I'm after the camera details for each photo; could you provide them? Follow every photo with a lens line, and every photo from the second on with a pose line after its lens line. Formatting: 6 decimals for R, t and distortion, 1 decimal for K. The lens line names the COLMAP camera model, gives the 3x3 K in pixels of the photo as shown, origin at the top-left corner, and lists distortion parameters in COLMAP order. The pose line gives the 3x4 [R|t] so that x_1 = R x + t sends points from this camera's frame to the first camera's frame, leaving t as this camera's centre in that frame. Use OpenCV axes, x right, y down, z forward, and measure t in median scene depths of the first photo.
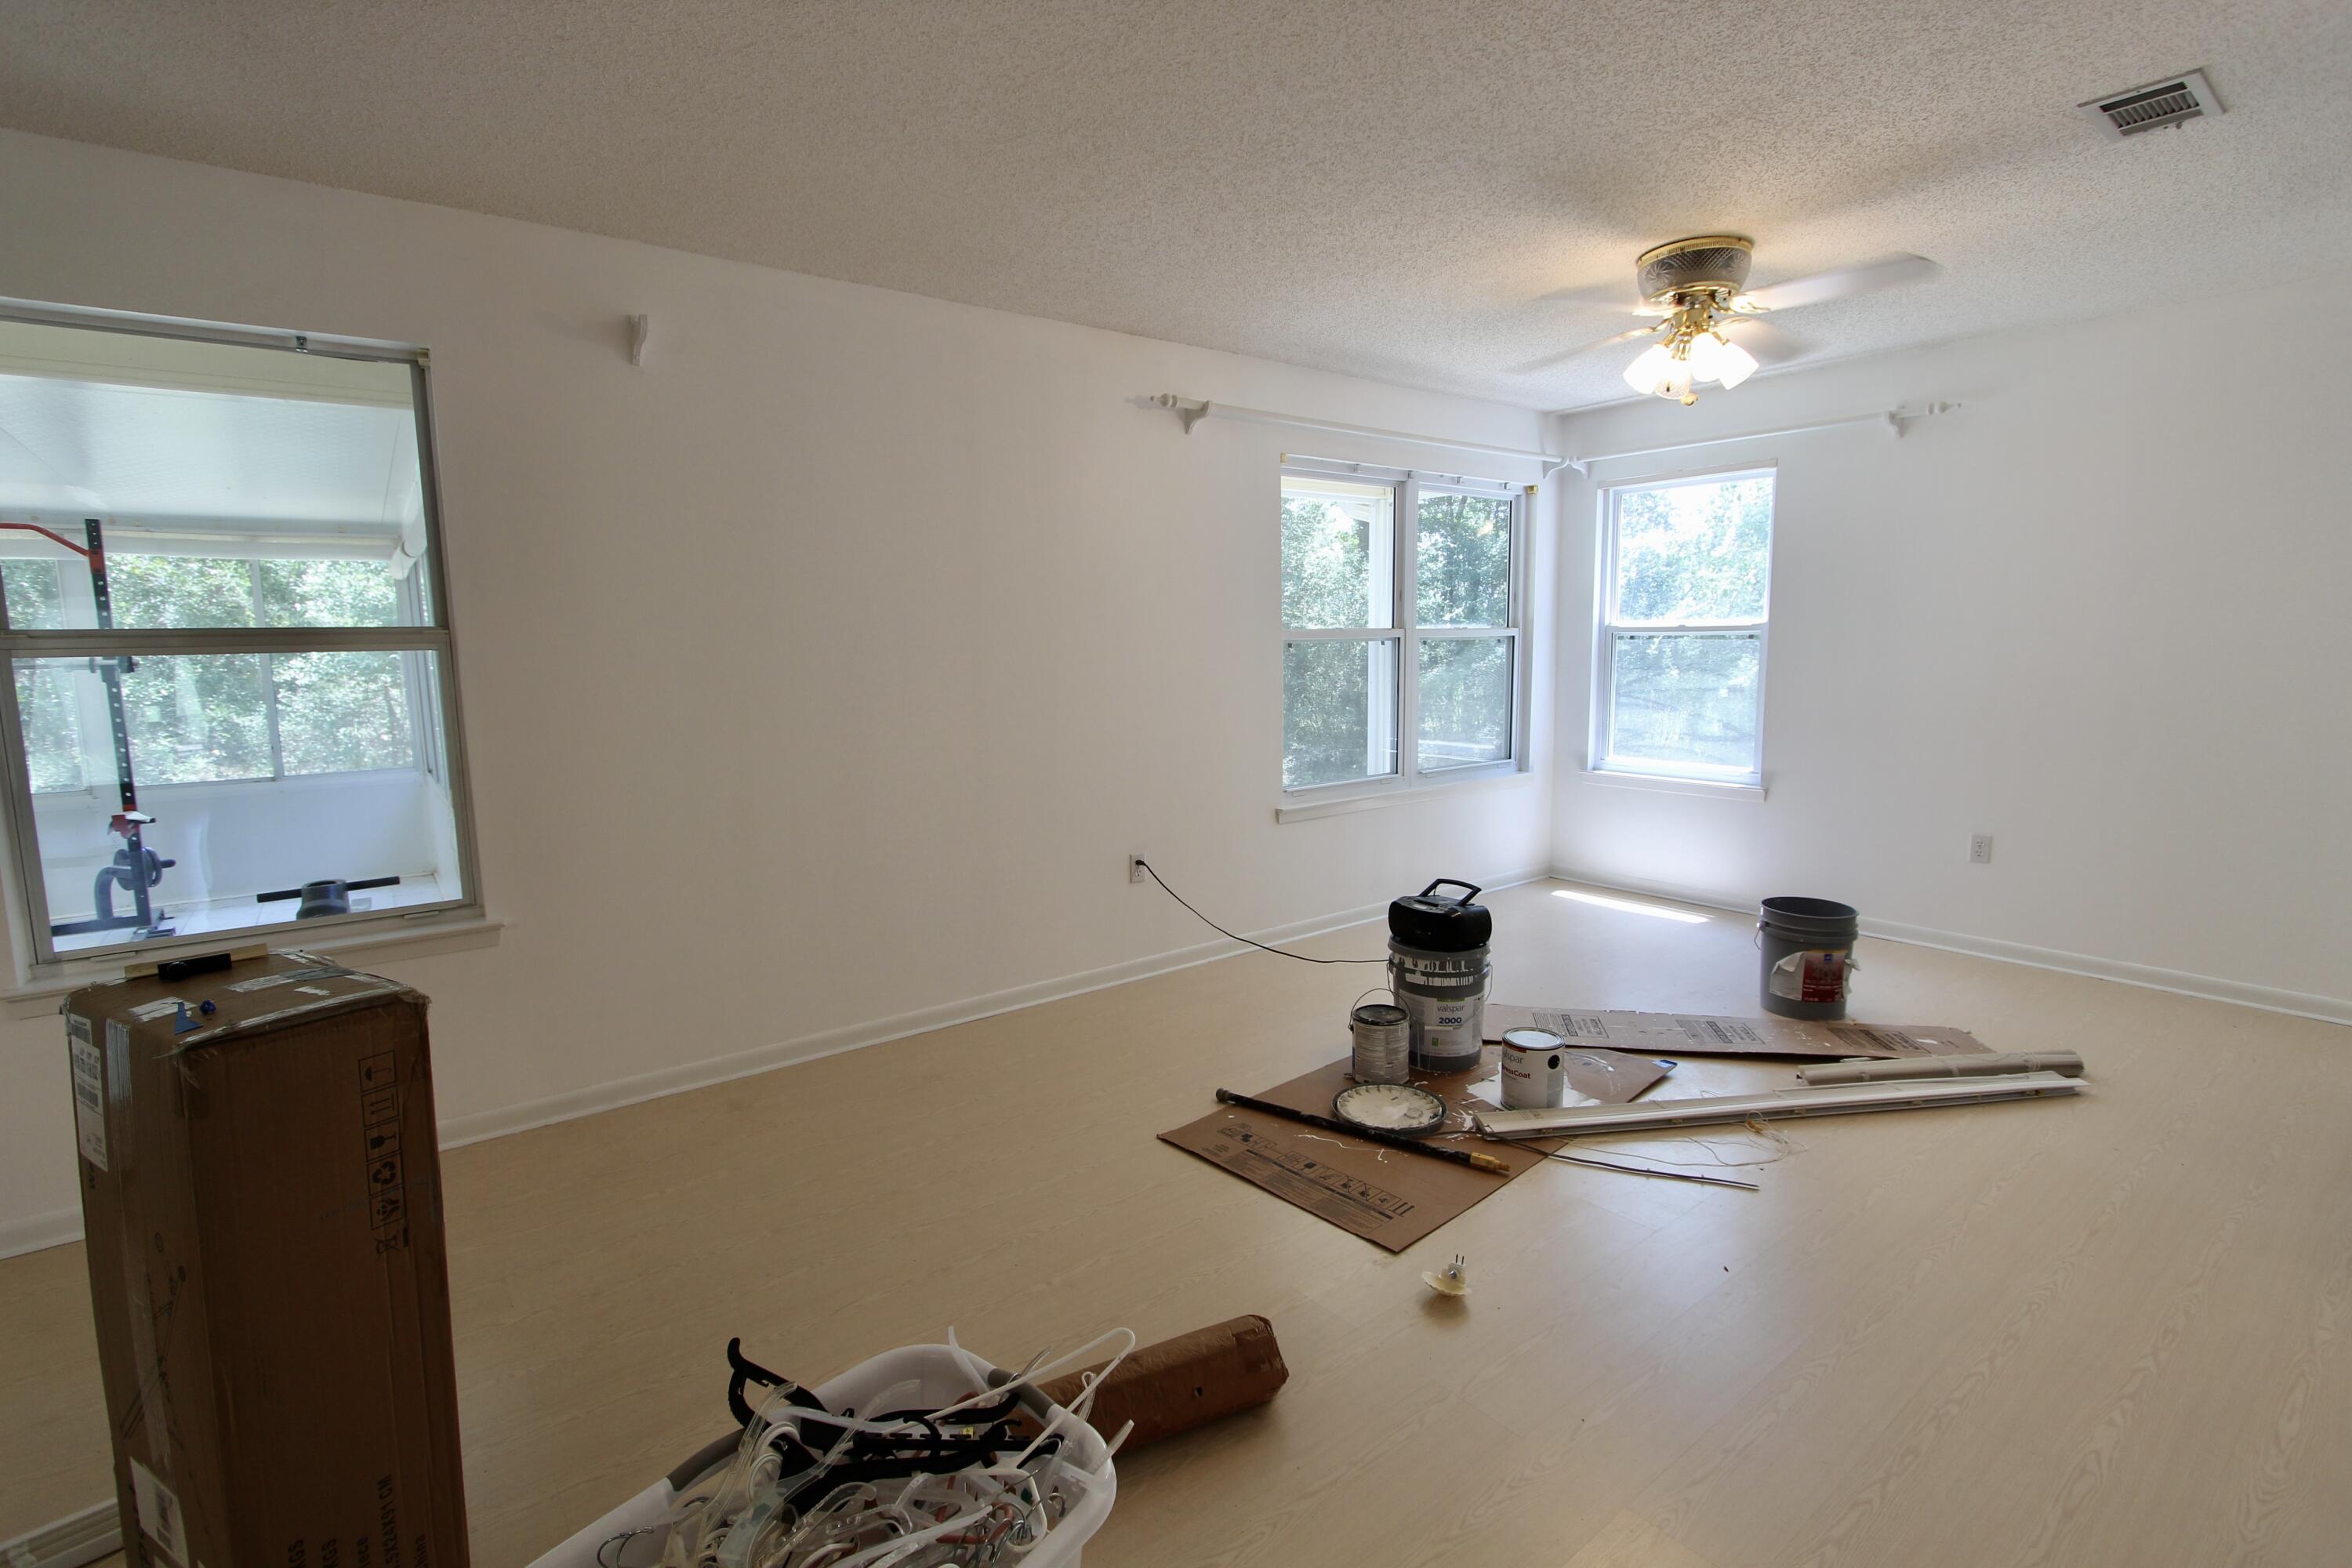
lens RADIAL K [[1097.1, 0, 1176.0], [0, 1097.1, 784.0], [0, 0, 1]] dist [-0.012491, -0.000551]
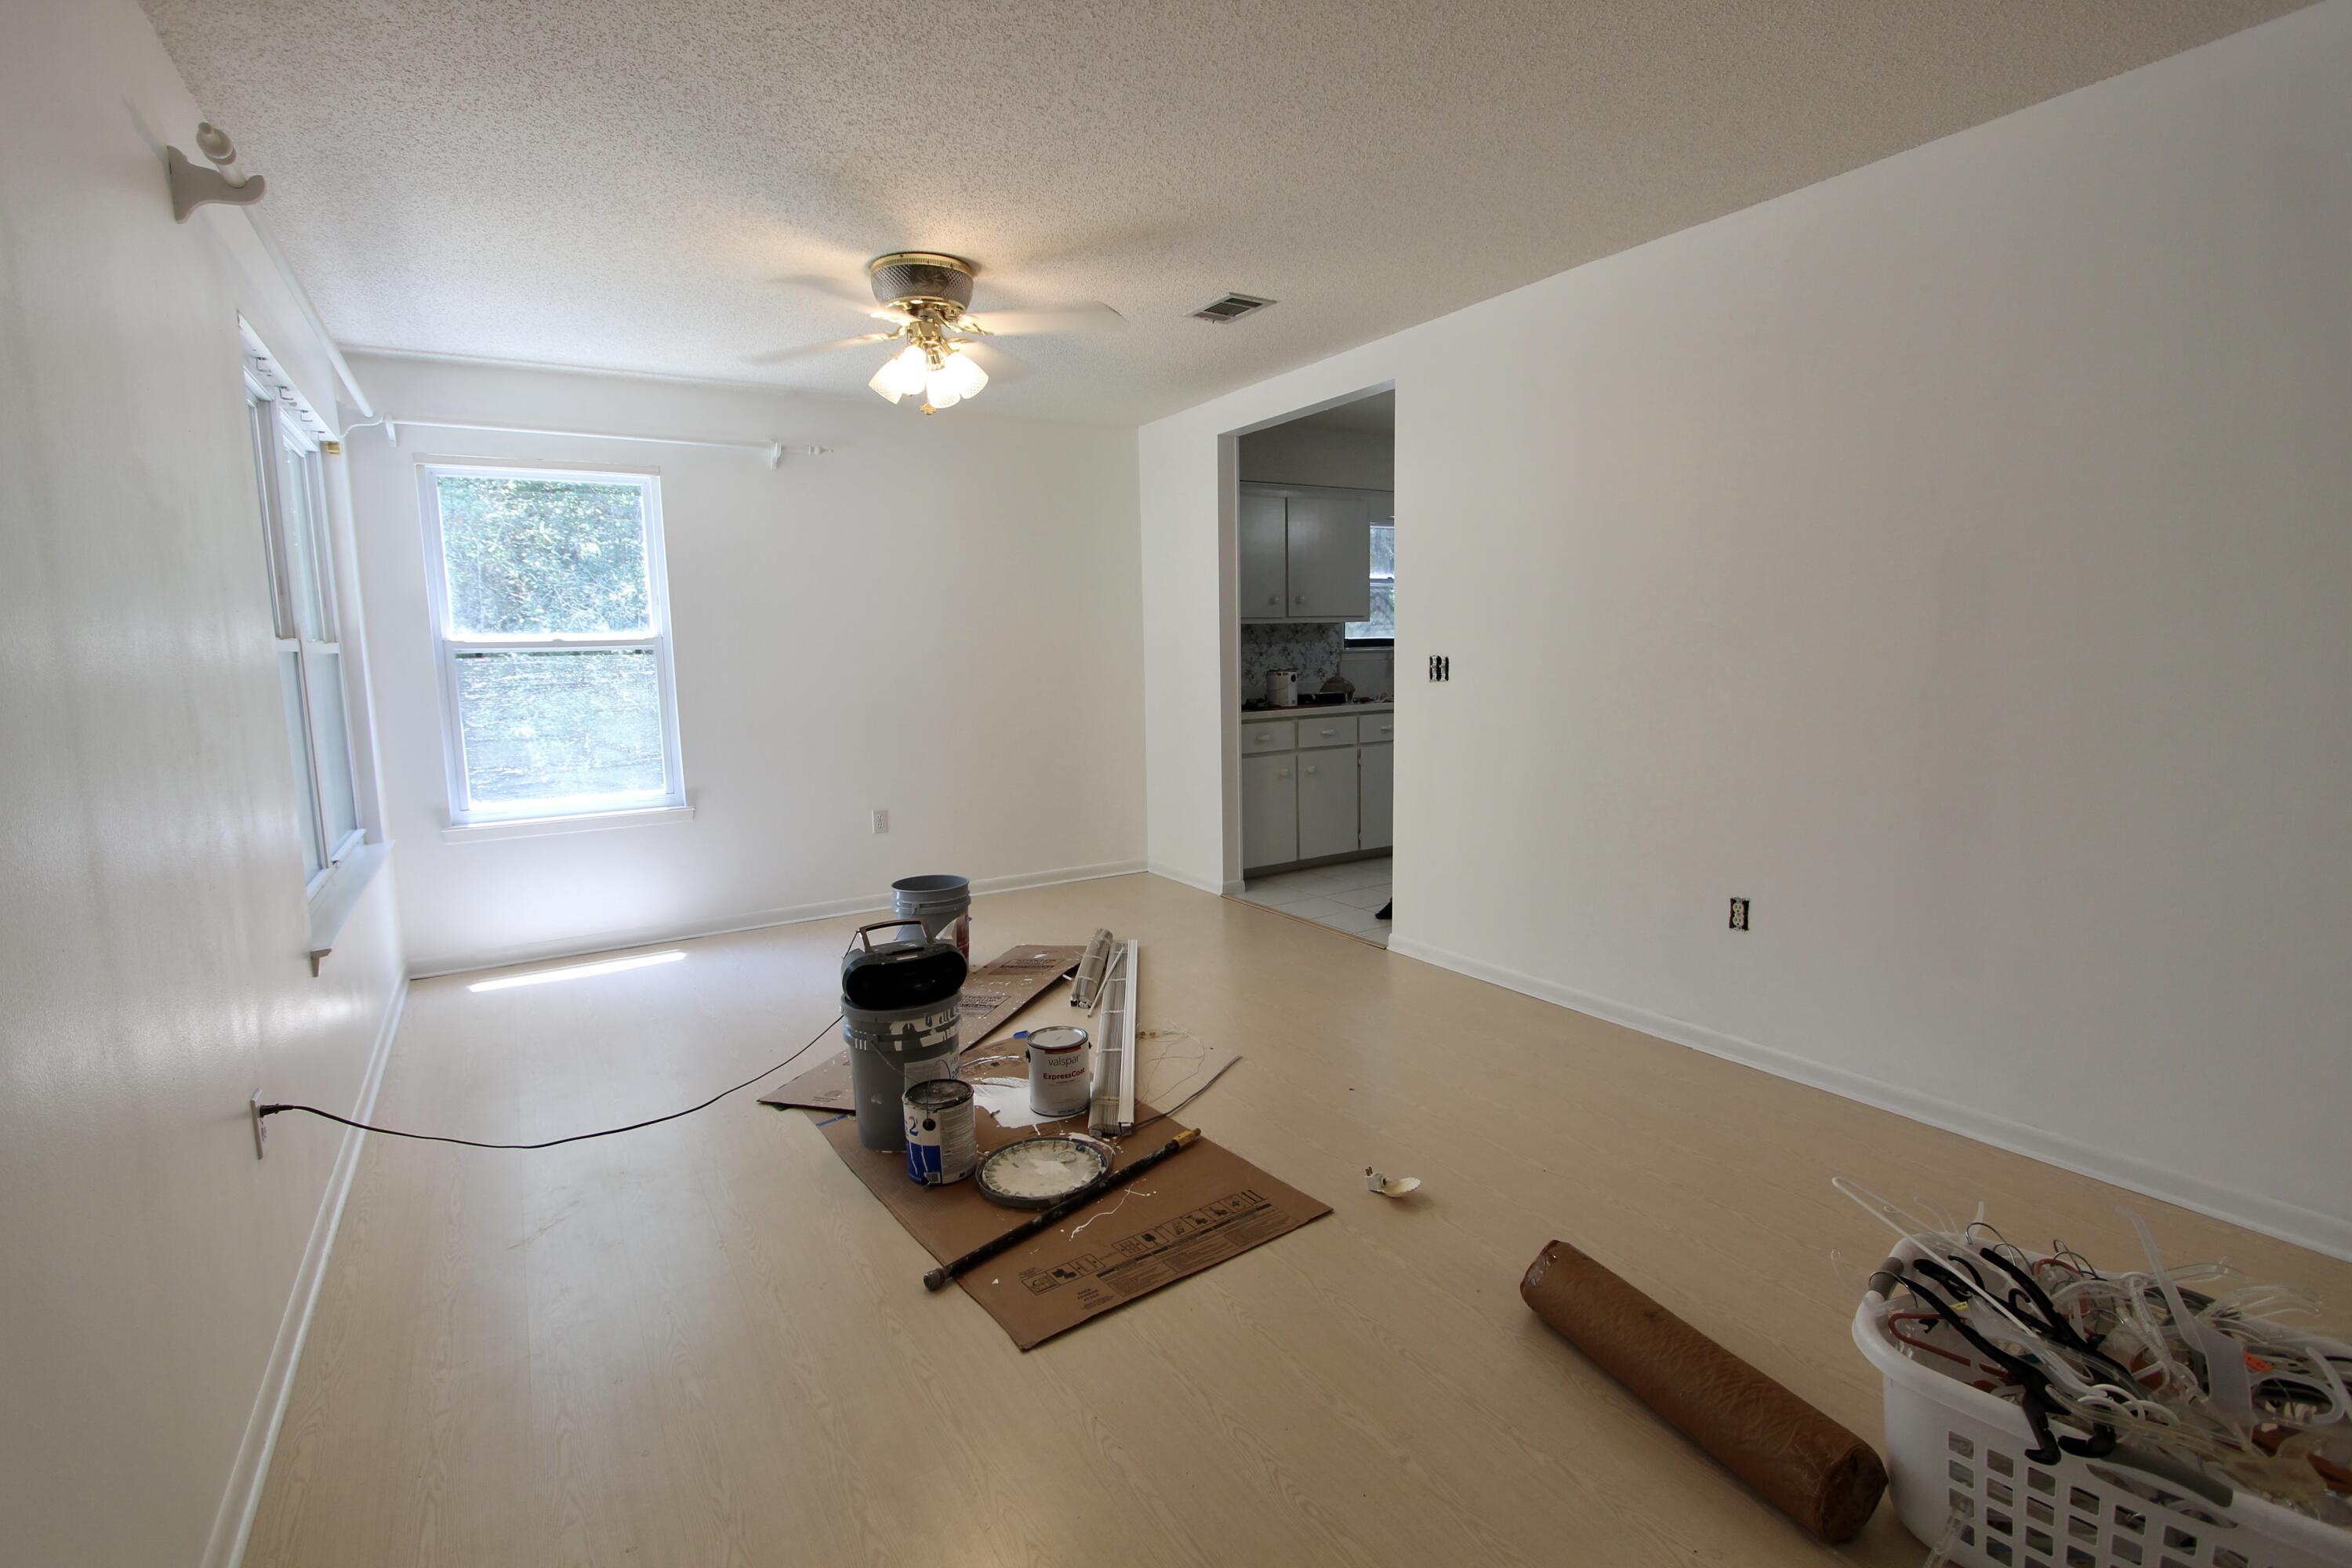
lens RADIAL K [[1097.1, 0, 1176.0], [0, 1097.1, 784.0], [0, 0, 1]] dist [-0.012491, -0.000551]
pose [[0.095573, -0.115351, 0.988716, -0.606080], [0.153015, 0.983160, 0.099911, -0.074500], [-0.983591, 0.141740, 0.111614, 0.737988]]
